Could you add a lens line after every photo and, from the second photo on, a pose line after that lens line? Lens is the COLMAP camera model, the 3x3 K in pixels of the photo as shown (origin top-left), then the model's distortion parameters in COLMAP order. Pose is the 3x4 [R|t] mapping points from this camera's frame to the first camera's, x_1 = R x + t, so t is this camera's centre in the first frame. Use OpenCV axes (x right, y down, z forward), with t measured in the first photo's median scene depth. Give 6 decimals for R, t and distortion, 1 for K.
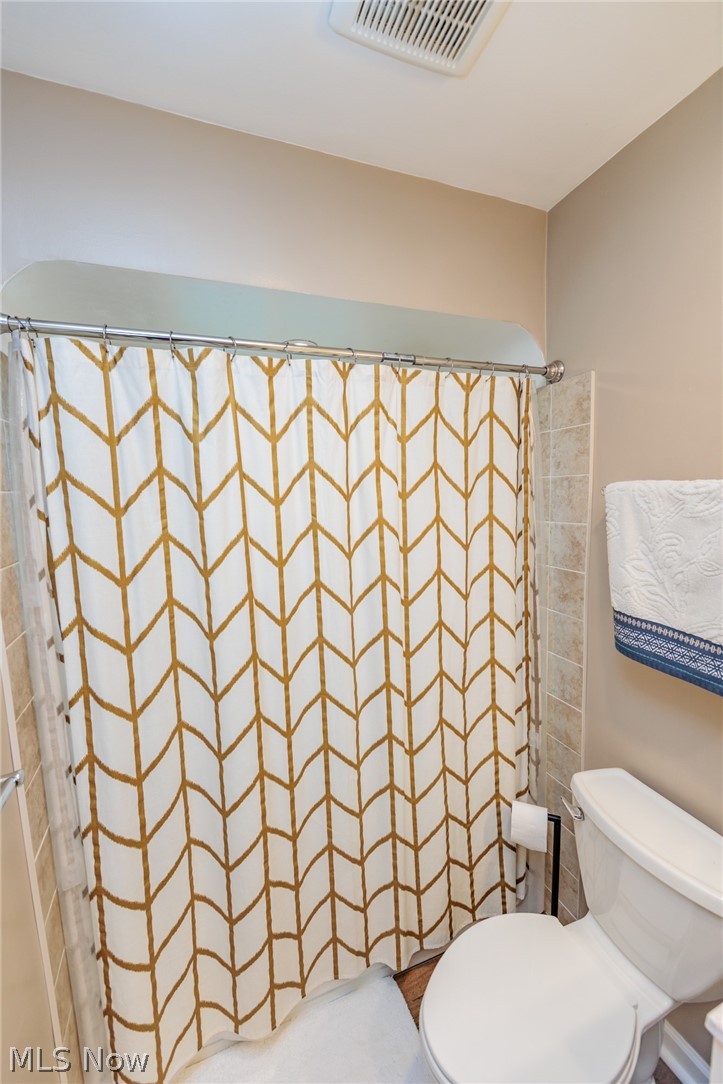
lens RADIAL K [[439.0, 0, 360.8], [0, 439.0, 541.8], [0, 0, 1]] dist [-0.003342, 0.000192]
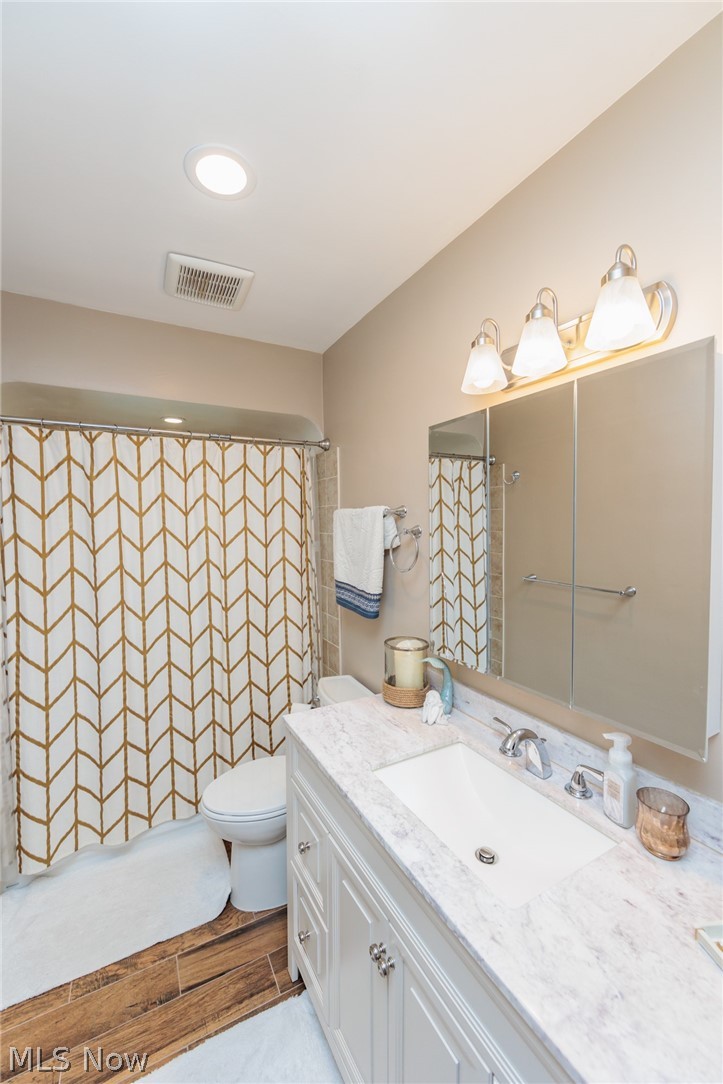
lens RADIAL K [[439.0, 0, 362.0], [0, 439.0, 538.4], [0, 0, 1]] dist [-0.003342, 0.000192]
pose [[0.991903, 0.022109, 0.125060, 0.469326], [-0.013224, 0.997358, -0.071430, 0.117555], [-0.126309, 0.069198, 0.989575, -0.846493]]
